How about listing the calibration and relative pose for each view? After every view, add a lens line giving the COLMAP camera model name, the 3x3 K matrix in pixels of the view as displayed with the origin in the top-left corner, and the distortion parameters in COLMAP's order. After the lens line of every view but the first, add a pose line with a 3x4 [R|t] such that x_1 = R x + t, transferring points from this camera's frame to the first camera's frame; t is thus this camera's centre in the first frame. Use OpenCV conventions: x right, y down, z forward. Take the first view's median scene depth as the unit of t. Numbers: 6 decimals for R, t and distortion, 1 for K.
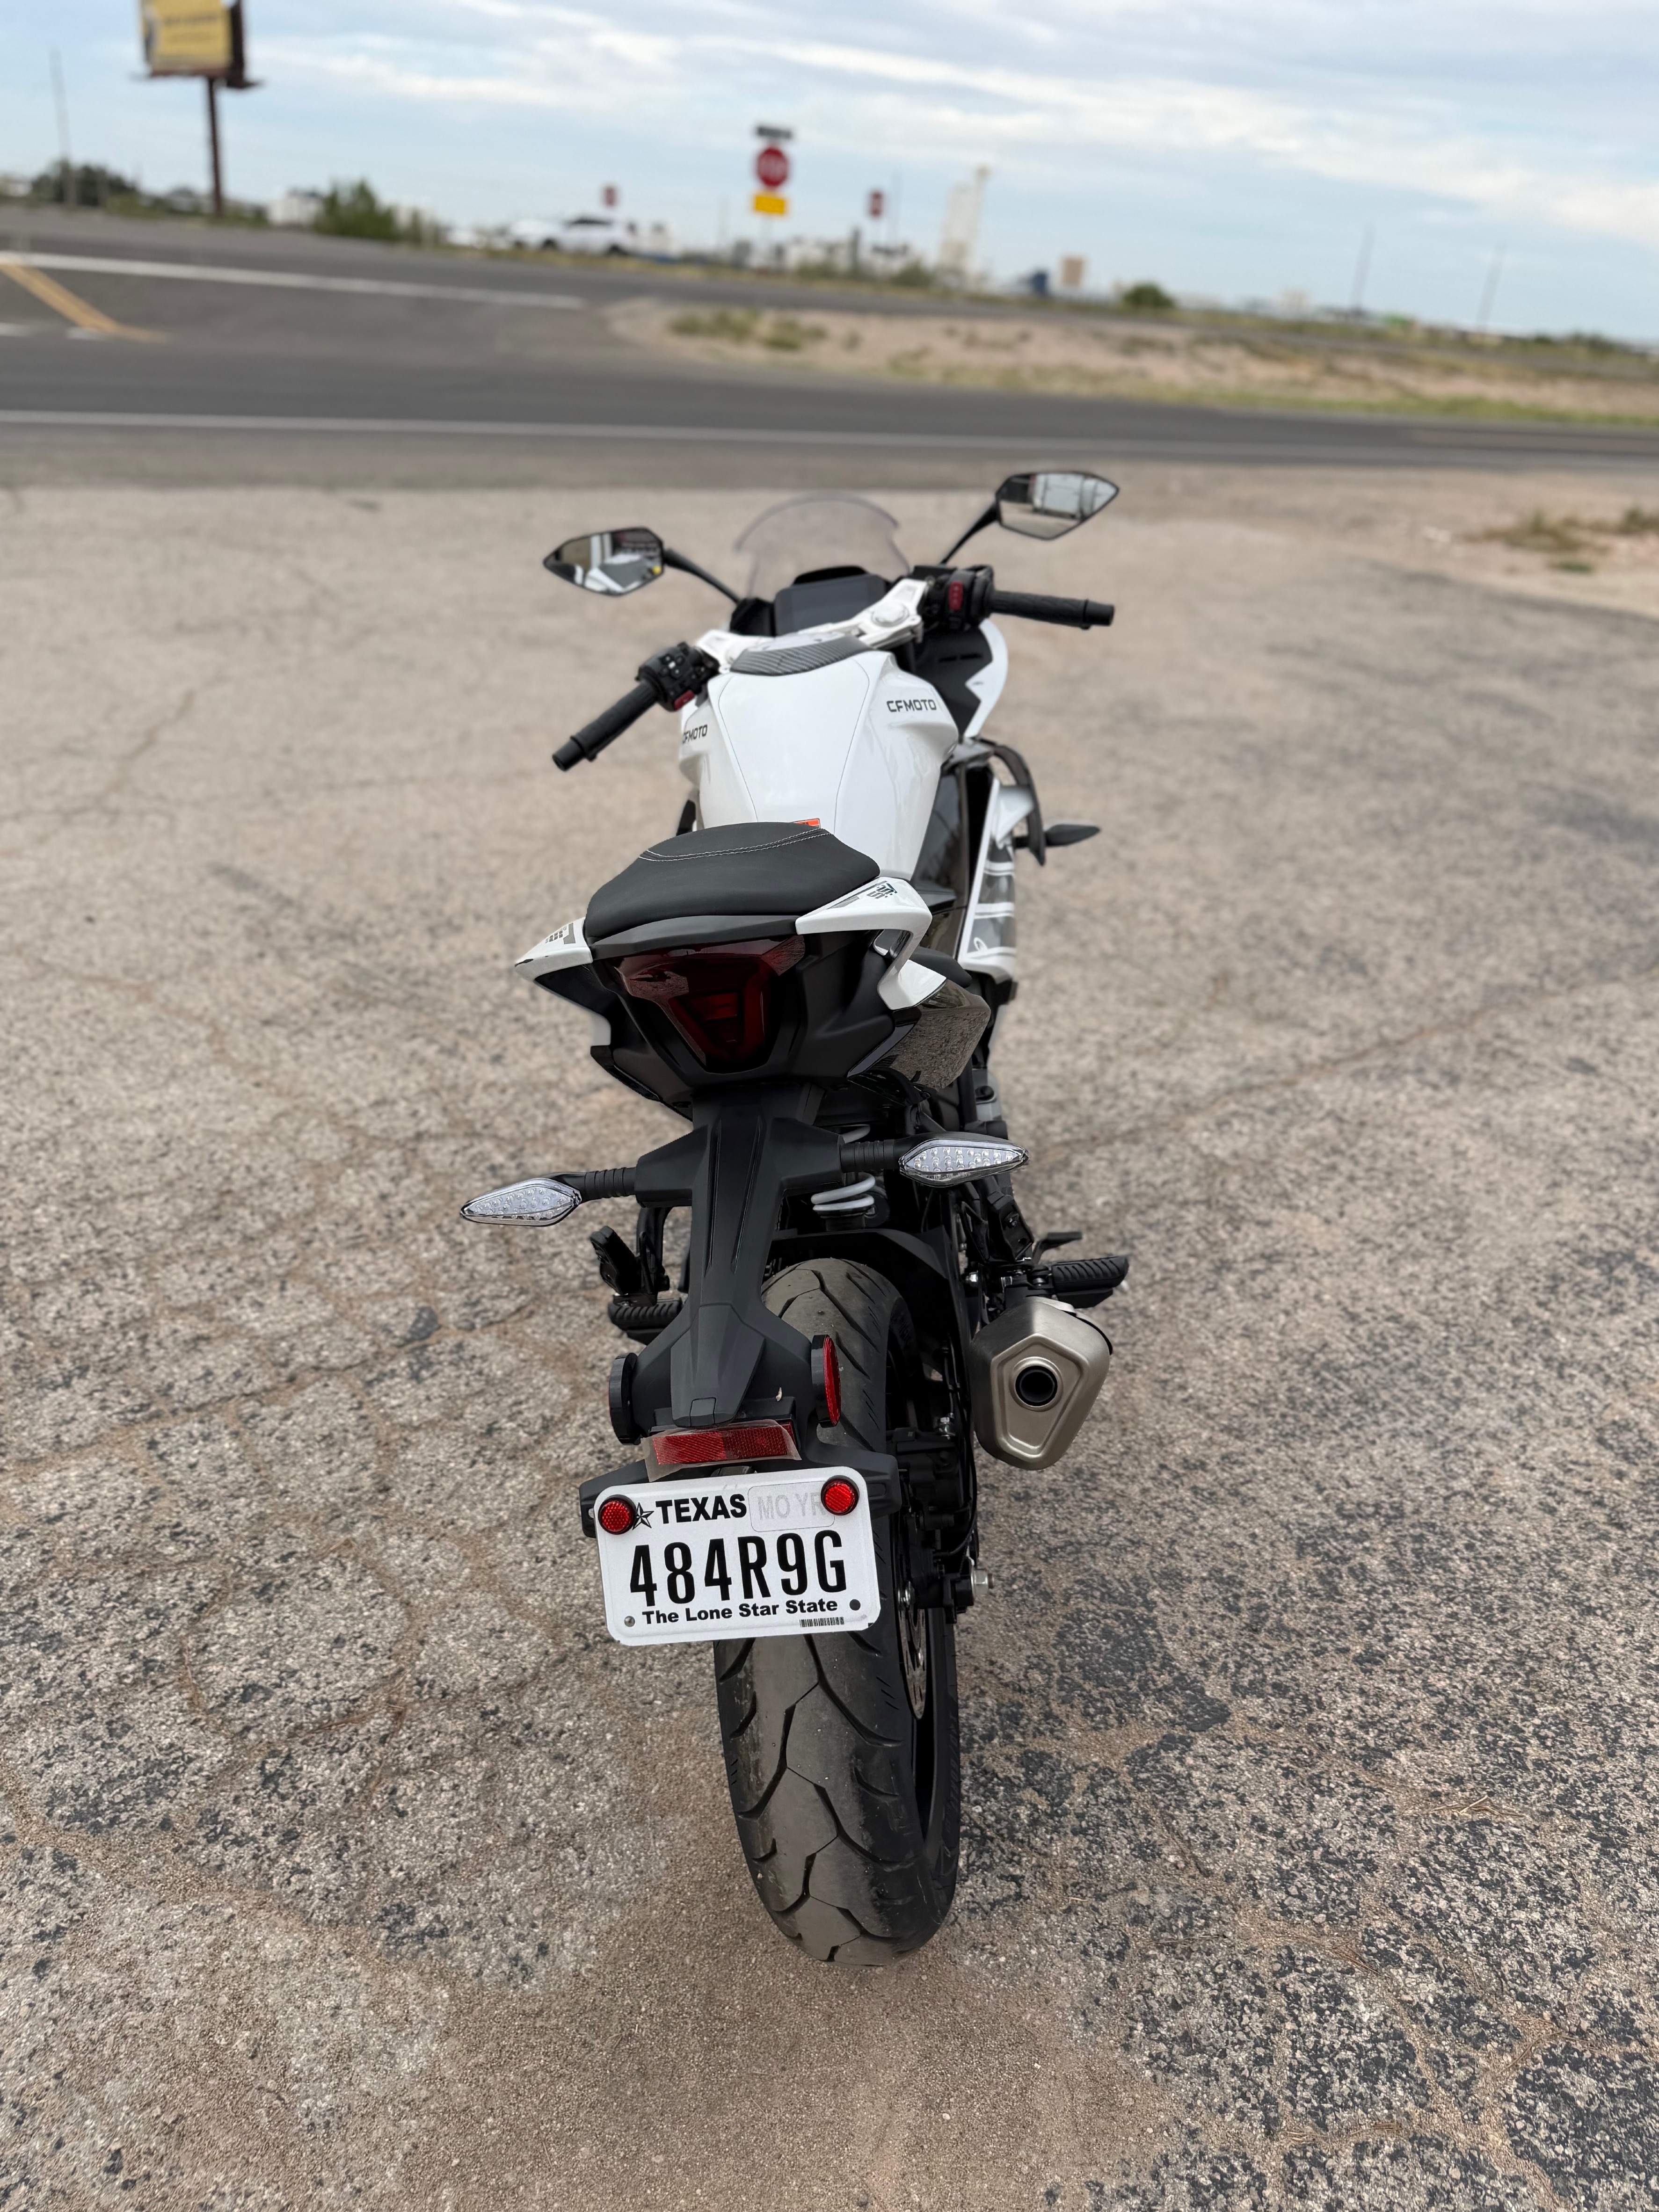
lens RADIAL K [[1644.5, 0, 845.1], [0, 1644.5, 1089.0], [0, 0, 1]] dist [0.012494, -0.016618]
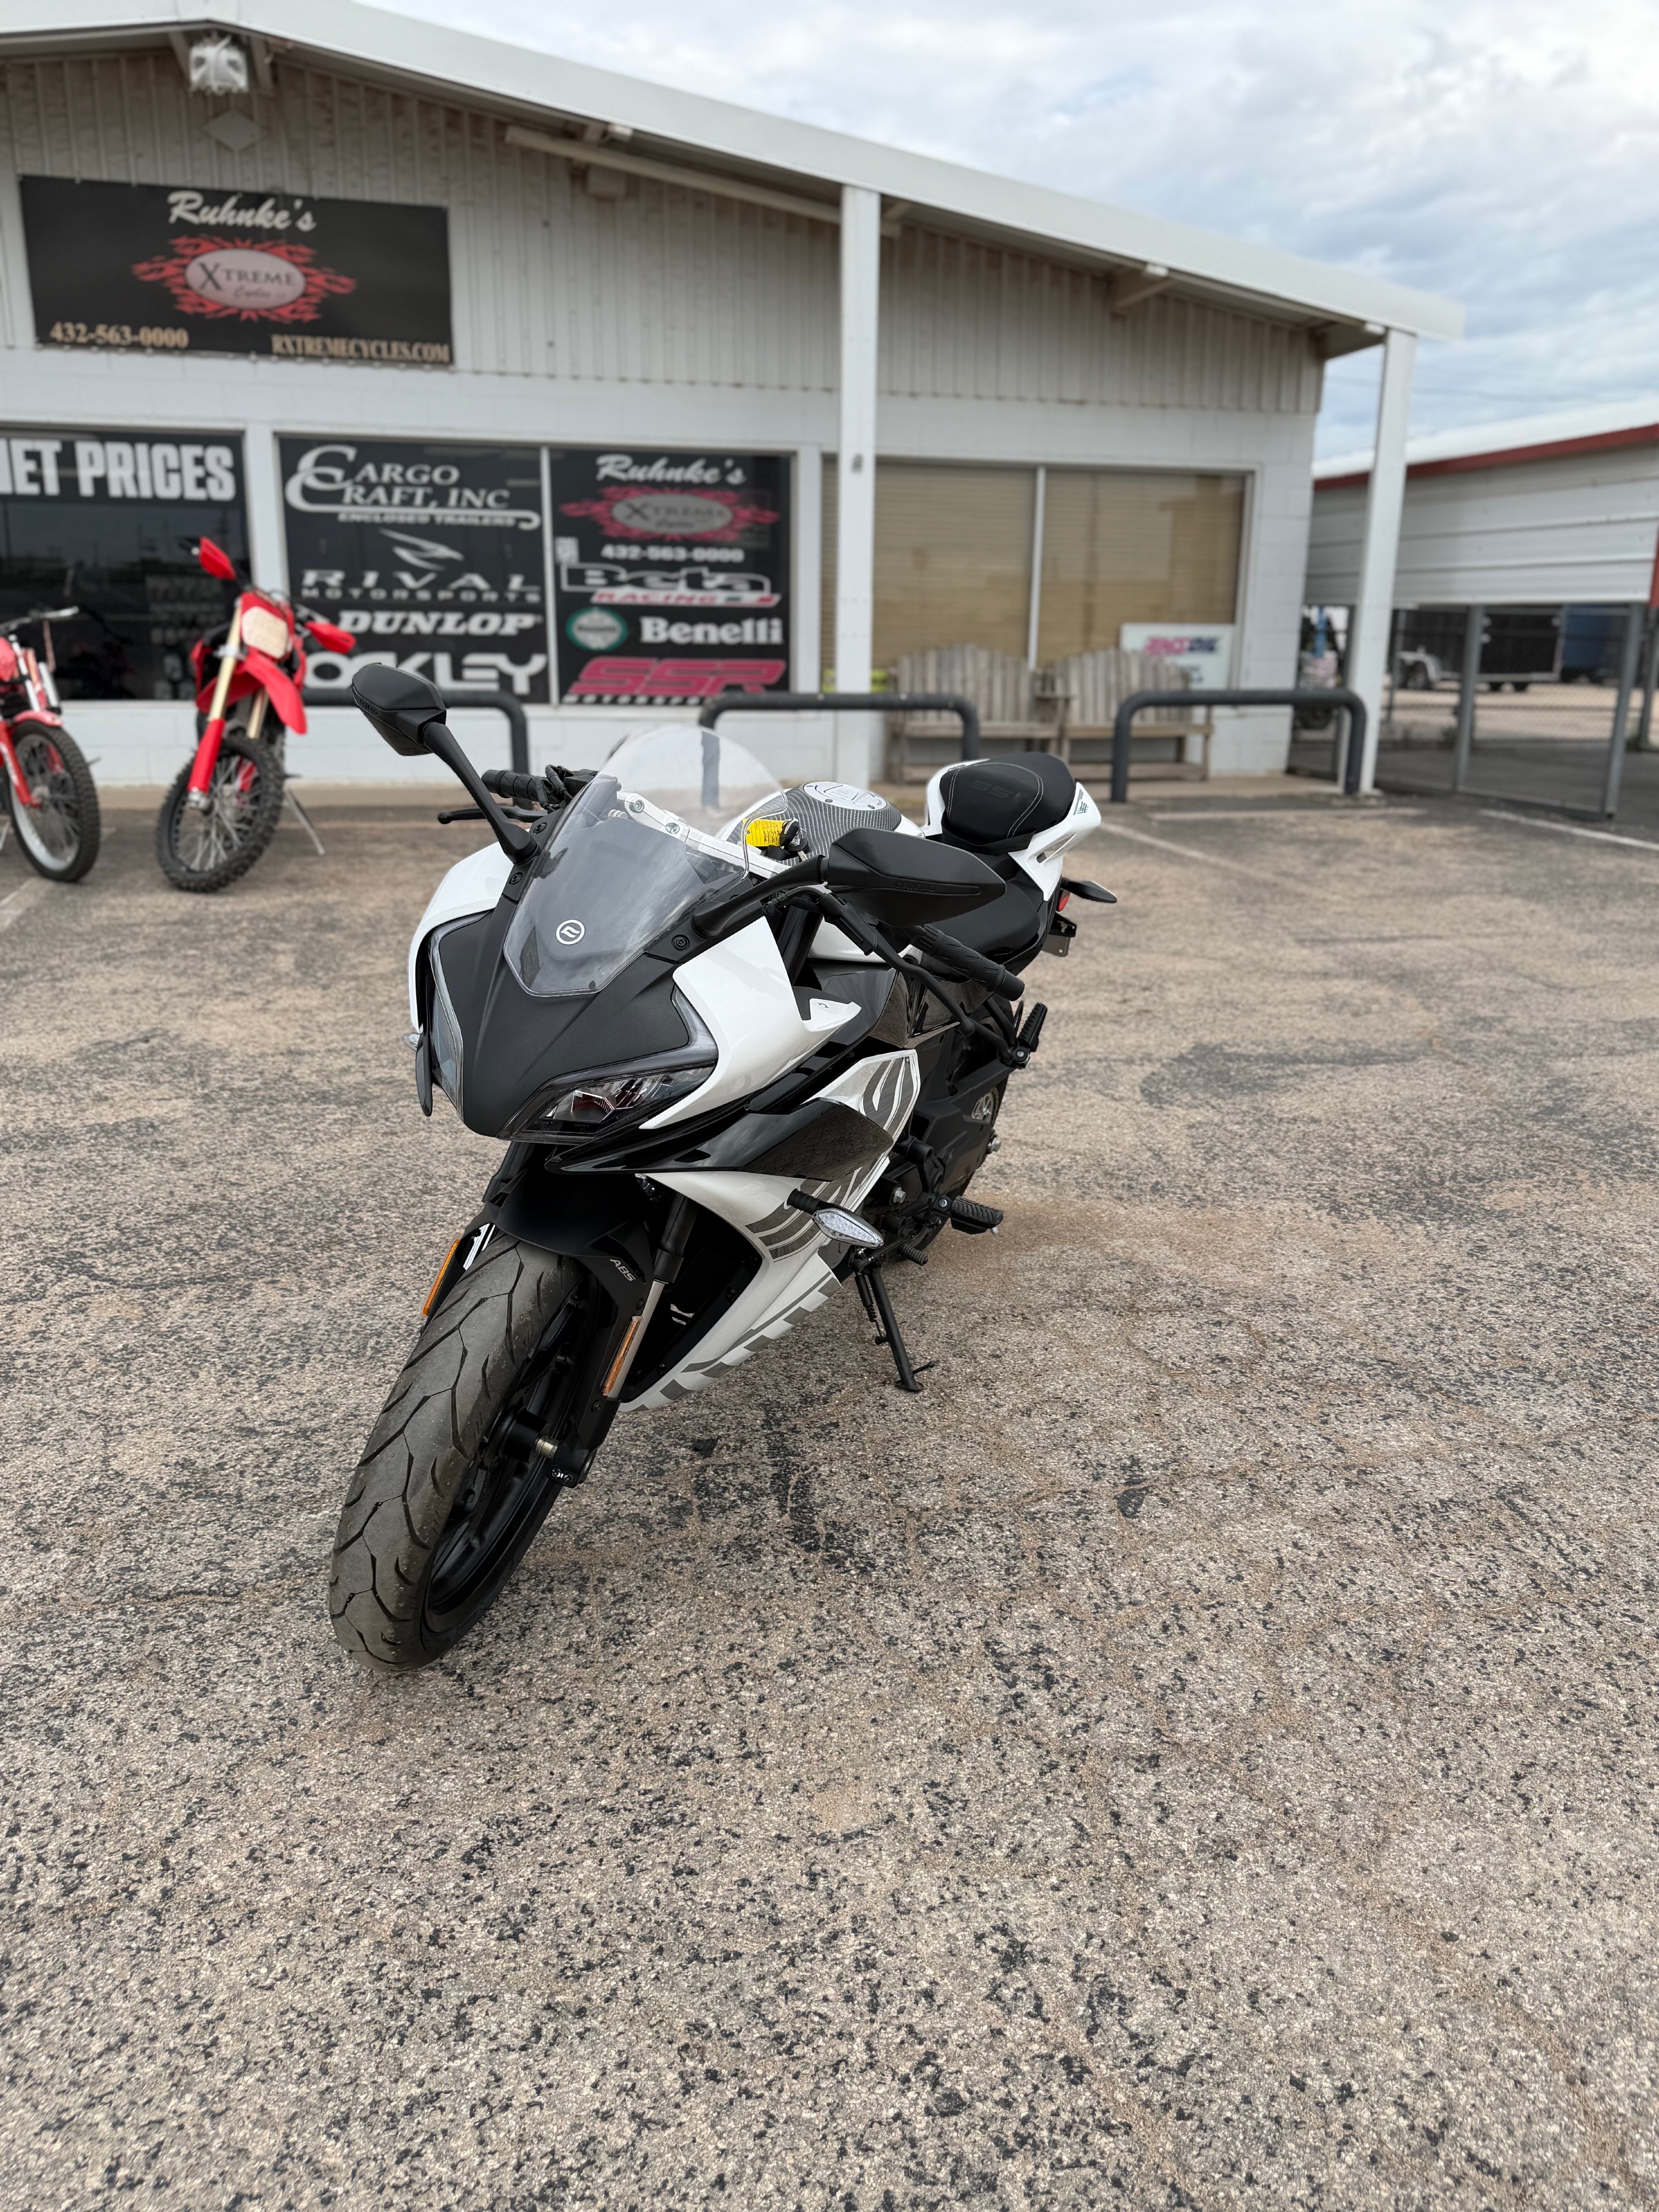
lens RADIAL K [[1644.5, 0, 836.6], [0, 1644.5, 1100.4], [0, 0, 1]] dist [0.012494, -0.016618]
pose [[-0.929235, -0.197067, 0.312549, -0.489995], [0.072129, 0.732871, 0.676534, -1.021480], [-0.362381, 0.651202, -0.666795, 2.176800]]
